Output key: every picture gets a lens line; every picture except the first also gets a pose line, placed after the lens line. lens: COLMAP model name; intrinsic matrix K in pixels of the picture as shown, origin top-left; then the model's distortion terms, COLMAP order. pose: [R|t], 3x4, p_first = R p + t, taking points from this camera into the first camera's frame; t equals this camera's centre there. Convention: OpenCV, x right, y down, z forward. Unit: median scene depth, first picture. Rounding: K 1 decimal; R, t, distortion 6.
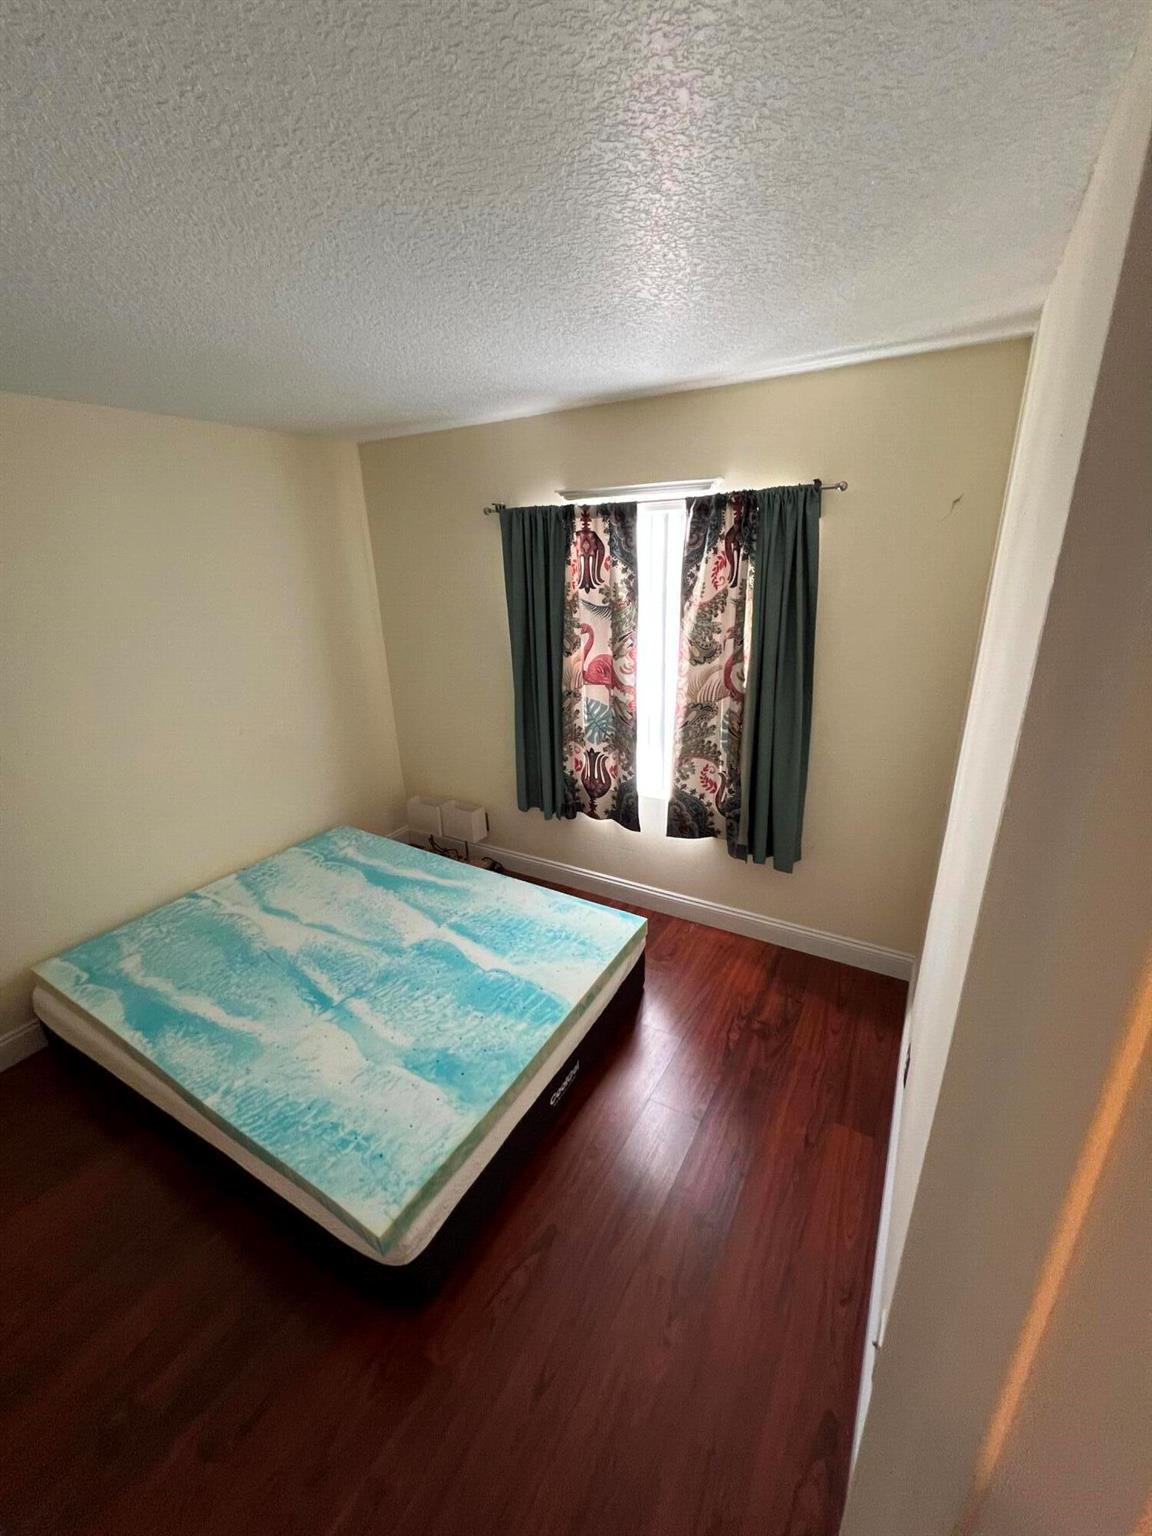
lens RADIAL K [[610.8, 0, 576.0], [0, 610.8, 768.0], [0, 0, 1]] dist [0.002045, 0.000048]
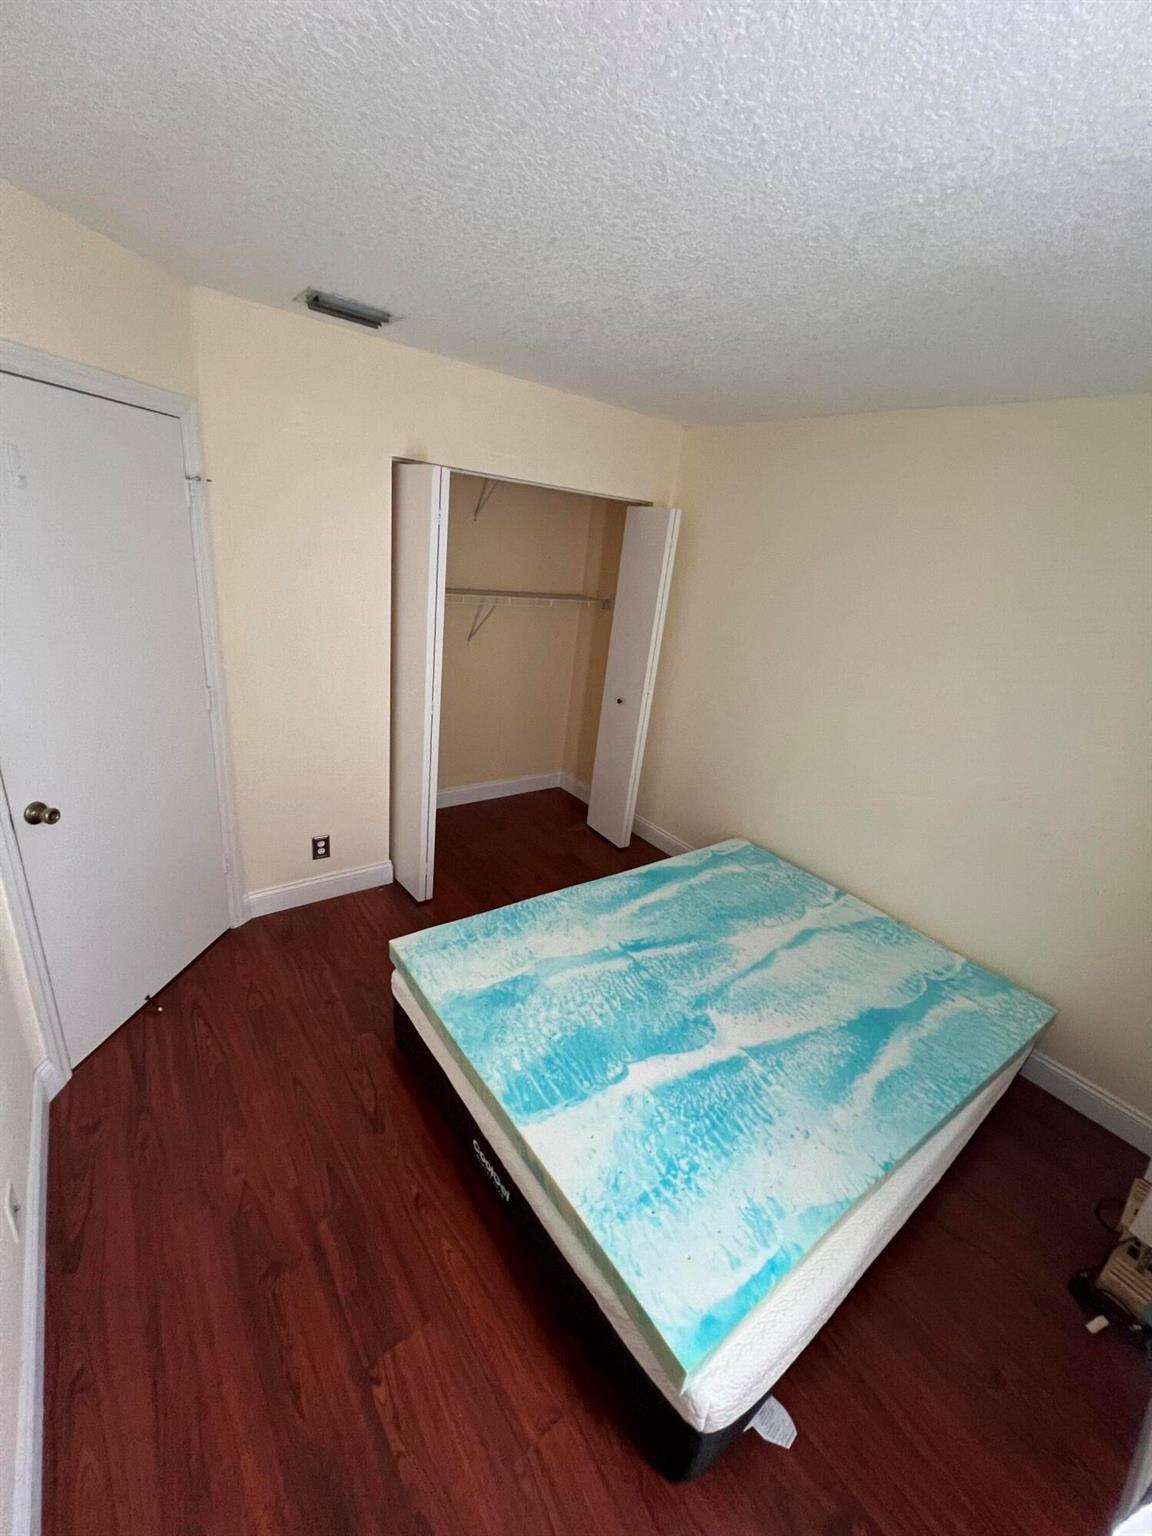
lens RADIAL K [[610.8, 0, 576.0], [0, 610.8, 768.0], [0, 0, 1]] dist [0.002045, 0.000048]
pose [[-0.370503, 0.323746, -0.870584, 0.418940], [-0.409205, 0.784534, 0.465895, -0.294971], [0.833834, 0.528863, -0.158193, 0.816183]]
